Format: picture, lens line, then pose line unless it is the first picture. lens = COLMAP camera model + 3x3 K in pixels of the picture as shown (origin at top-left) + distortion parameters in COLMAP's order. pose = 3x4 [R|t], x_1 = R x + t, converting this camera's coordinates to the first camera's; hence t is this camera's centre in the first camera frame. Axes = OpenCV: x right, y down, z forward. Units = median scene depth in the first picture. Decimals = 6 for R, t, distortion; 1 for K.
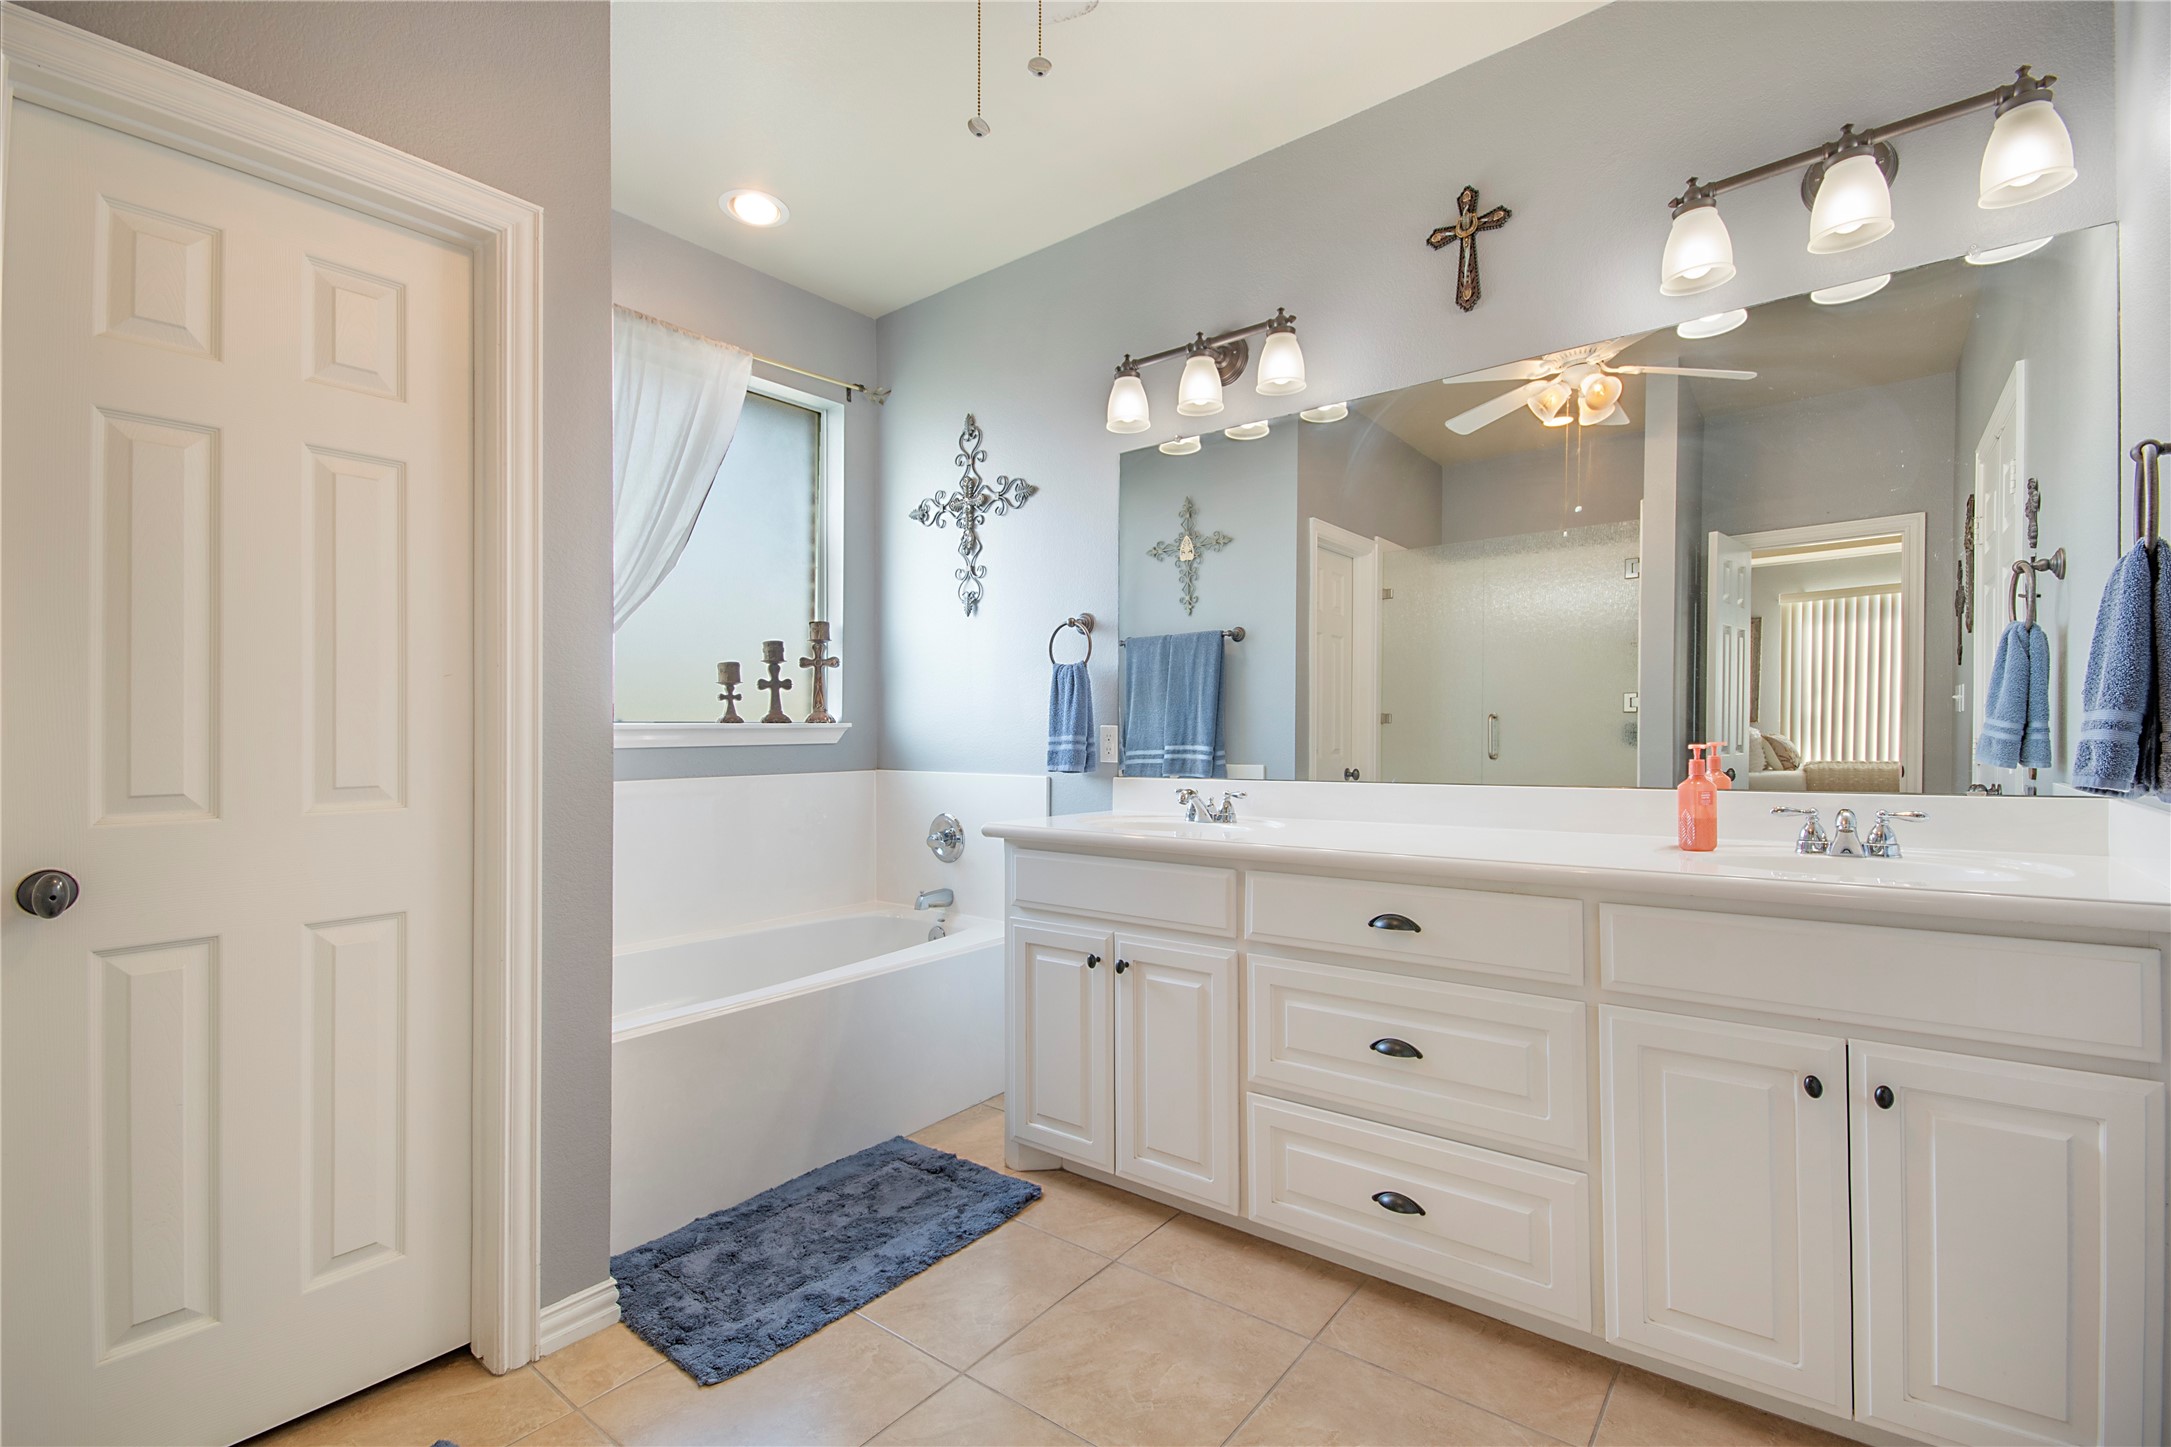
lens RADIAL K [[958.9, 0, 1086.3], [0, 958.9, 737.9], [0, 0, 1]] dist [-0.012716, 0.000100]
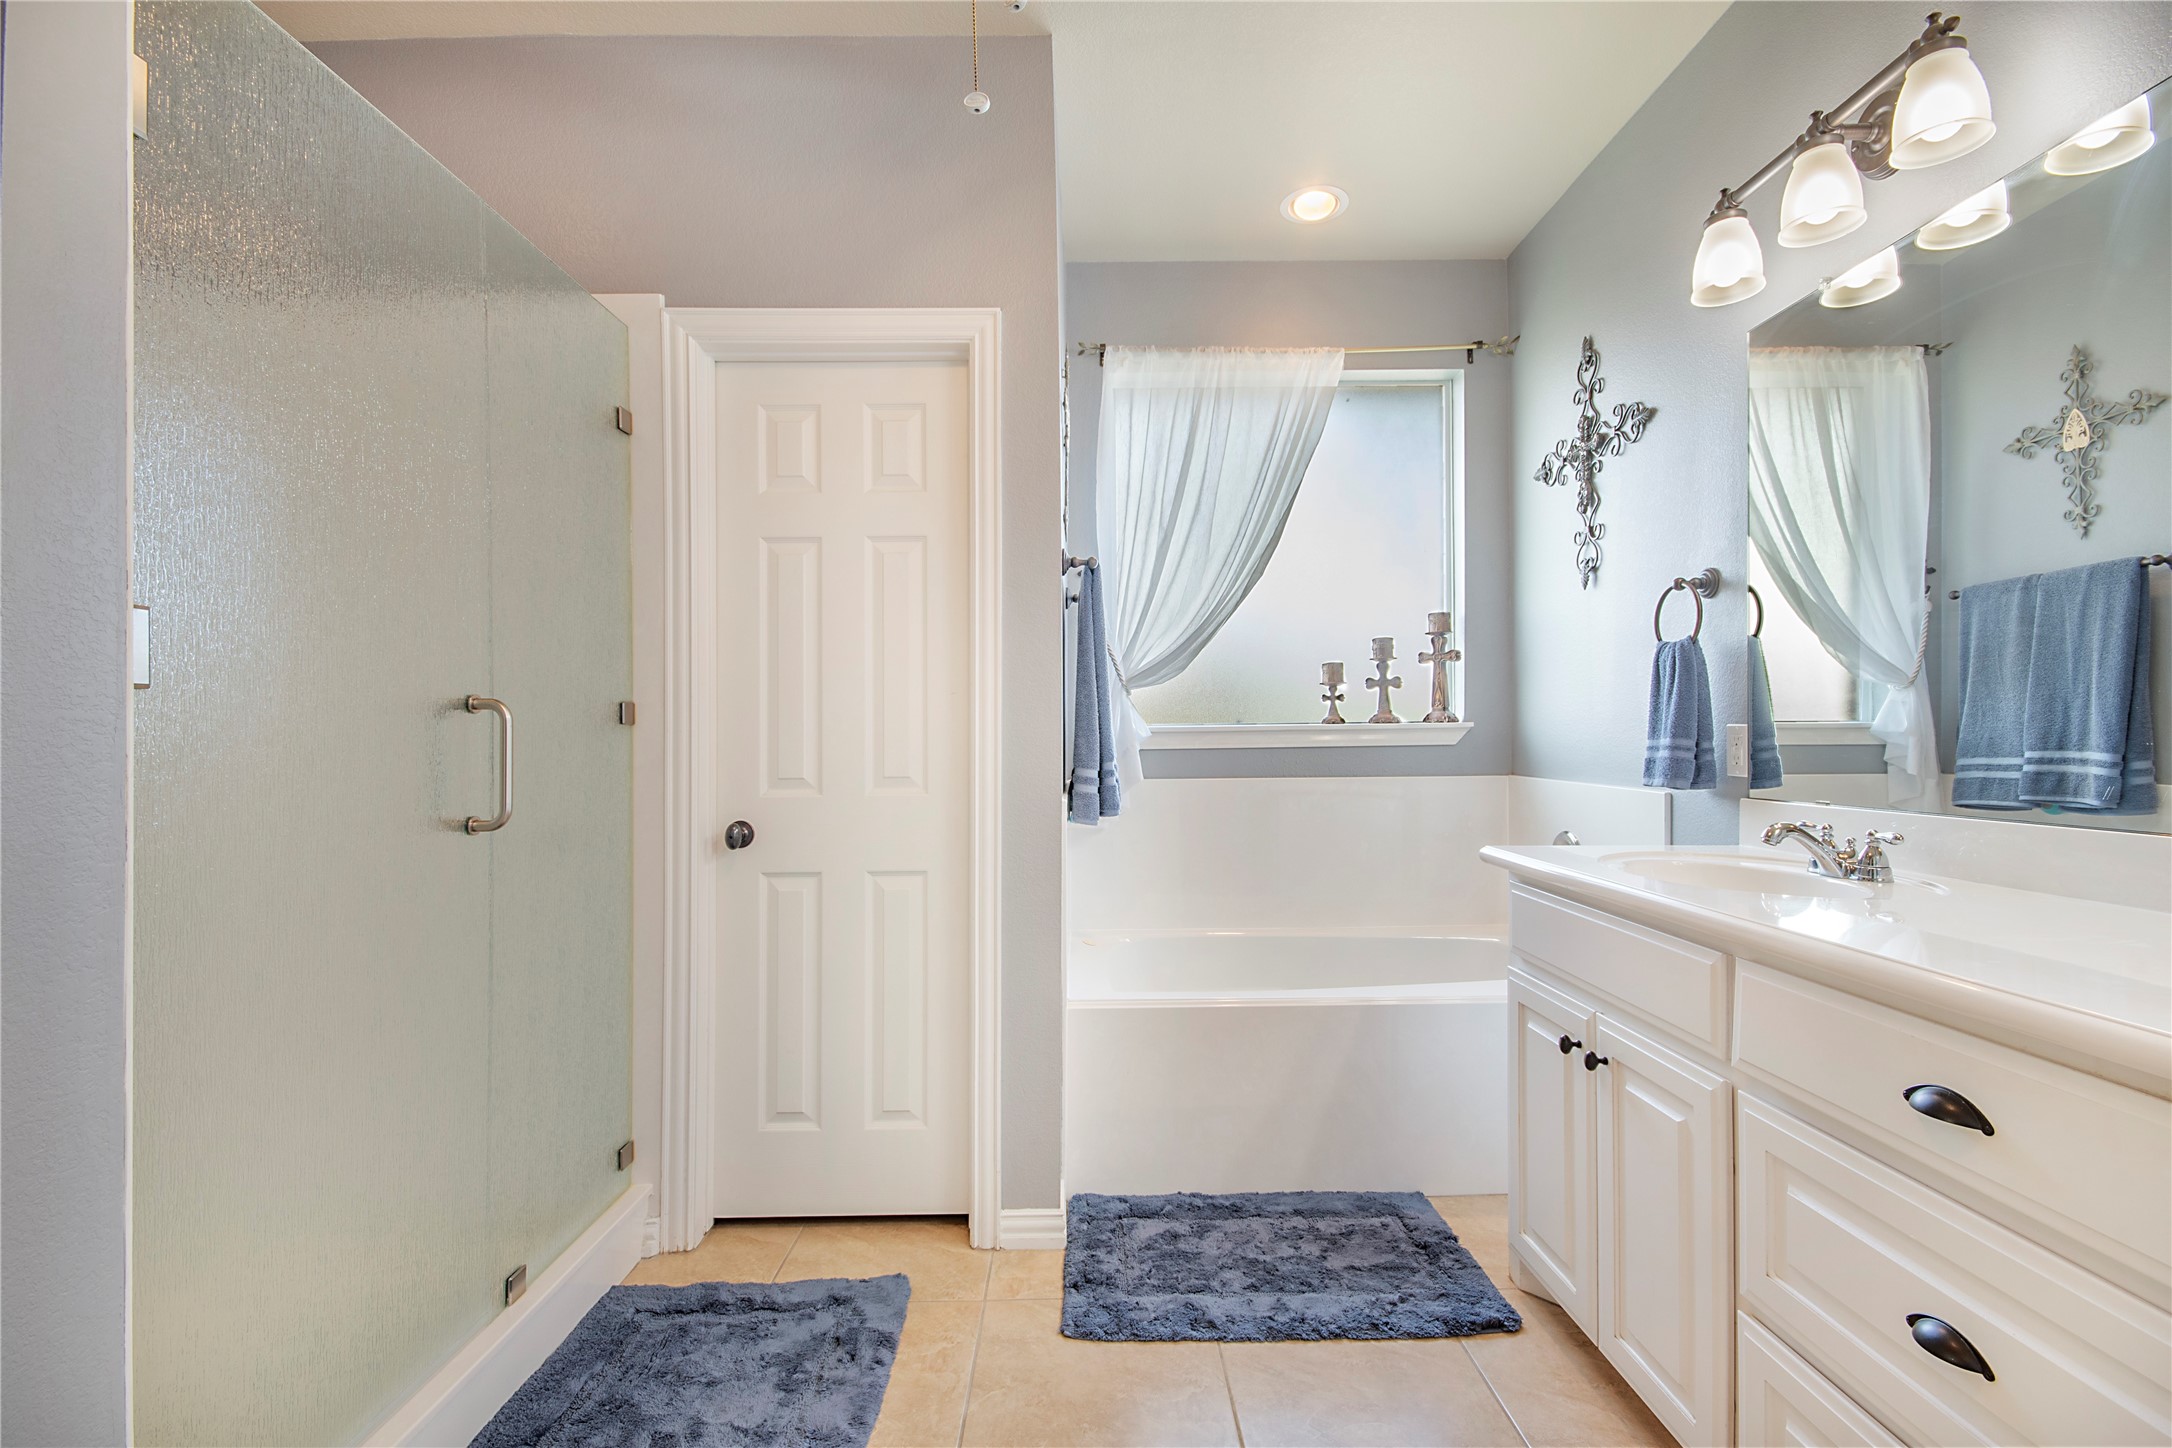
lens RADIAL K [[957.1, 0, 1095.8], [0, 957.1, 731.5], [0, 0, 1]] dist [0.002313, -0.009038]
pose [[0.624707, -0.000884, -0.780859, 0.256222], [0.001243, 0.999999, -0.000138, -0.007335], [0.780858, -0.000884, 0.624707, 0.180422]]
